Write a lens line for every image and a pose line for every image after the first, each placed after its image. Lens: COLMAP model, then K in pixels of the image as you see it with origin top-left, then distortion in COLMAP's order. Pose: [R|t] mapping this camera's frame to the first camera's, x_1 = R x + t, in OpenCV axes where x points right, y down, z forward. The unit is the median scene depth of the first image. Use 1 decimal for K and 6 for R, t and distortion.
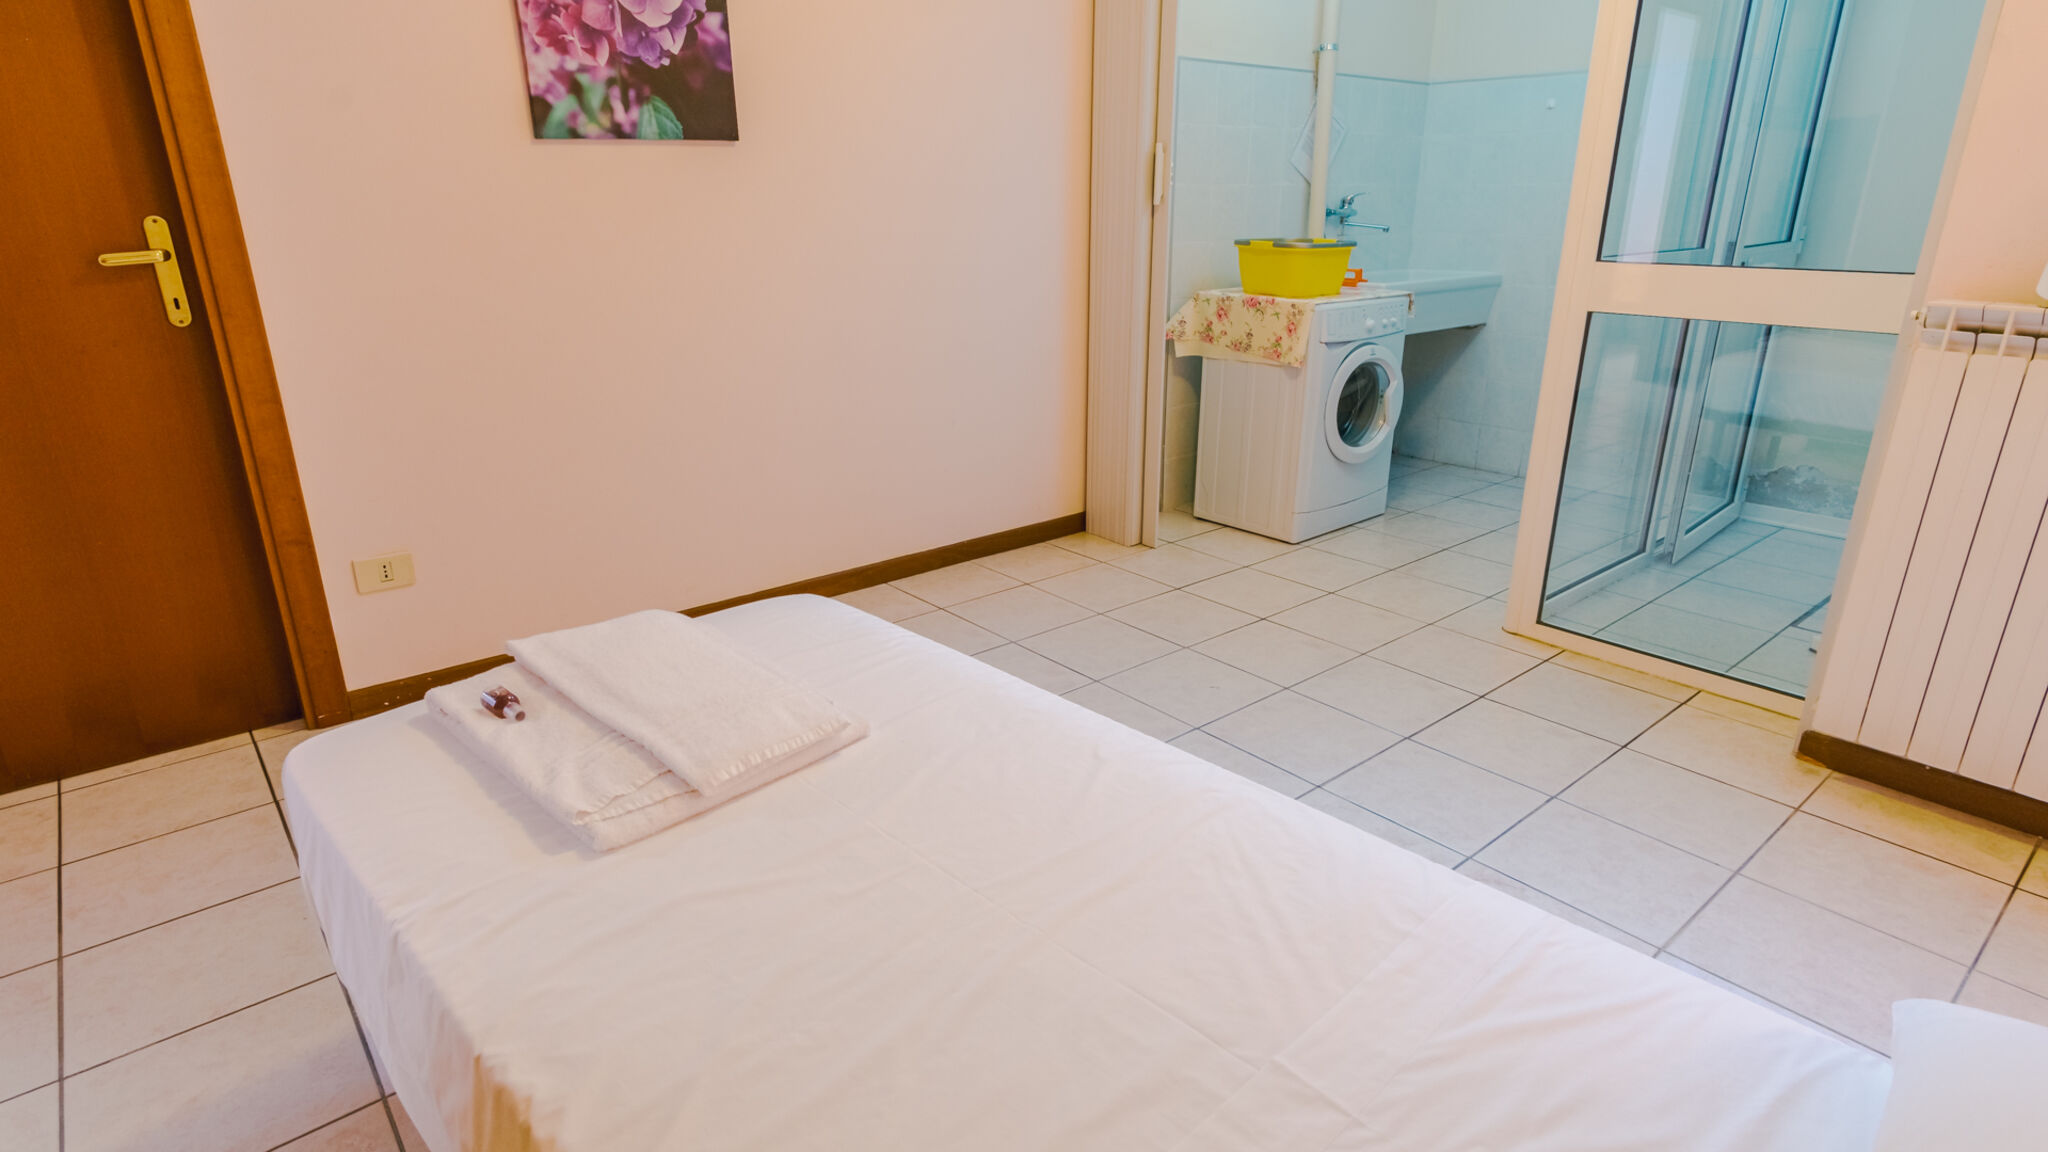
lens RADIAL K [[1080.8, 0, 1029.5], [0, 1080.8, 577.2], [0, 0, 1]] dist [-0.002334, 0.002830]
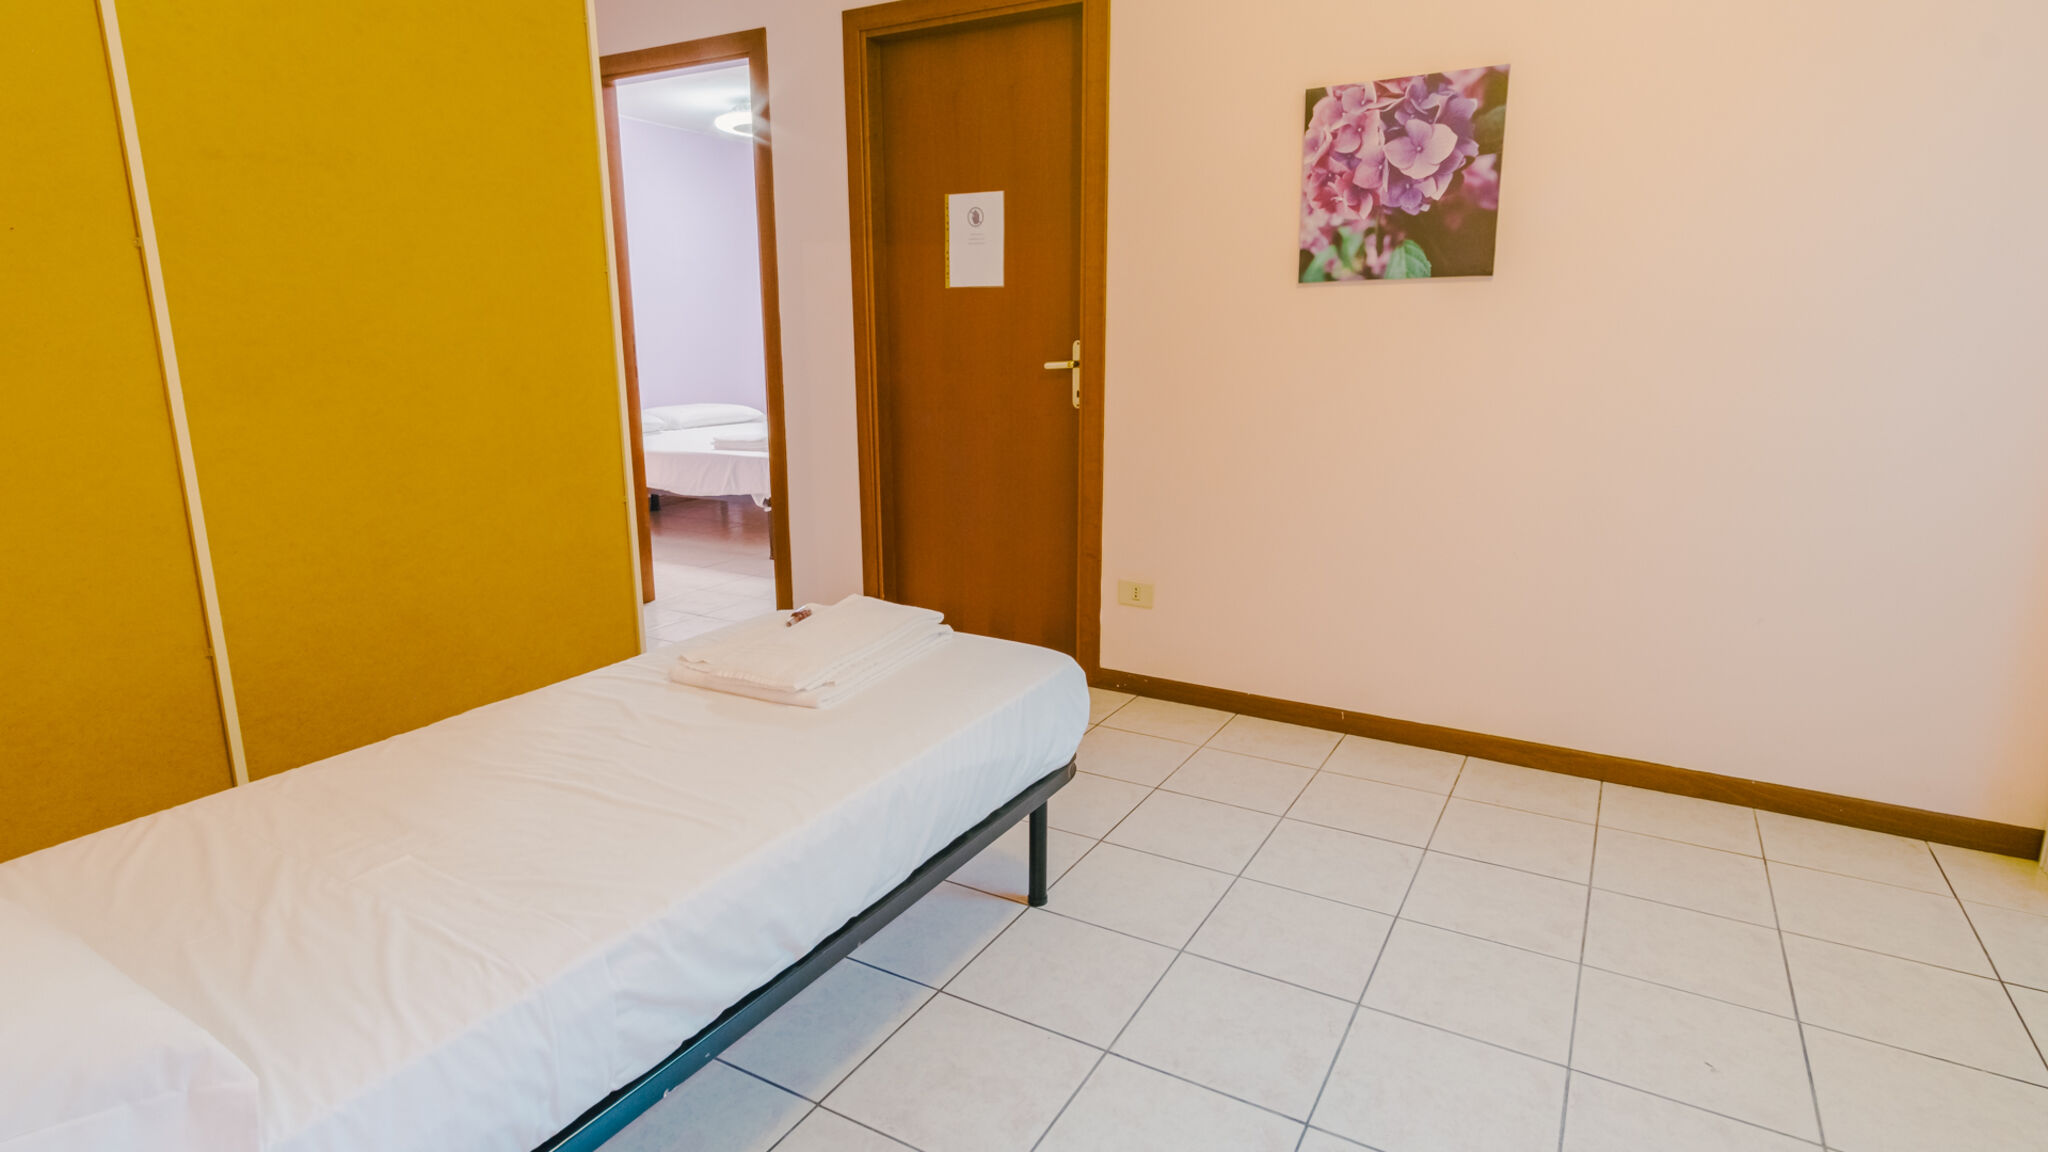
lens RADIAL K [[1080.8, 0, 1022.7], [0, 1080.8, 571.7], [0, 0, 1]] dist [-0.002334, 0.002830]
pose [[0.339780, 0.209585, -0.916855, 0.594545], [-0.313895, 0.944228, 0.099515, -0.120097], [0.886577, 0.253983, 0.386618, 0.329310]]
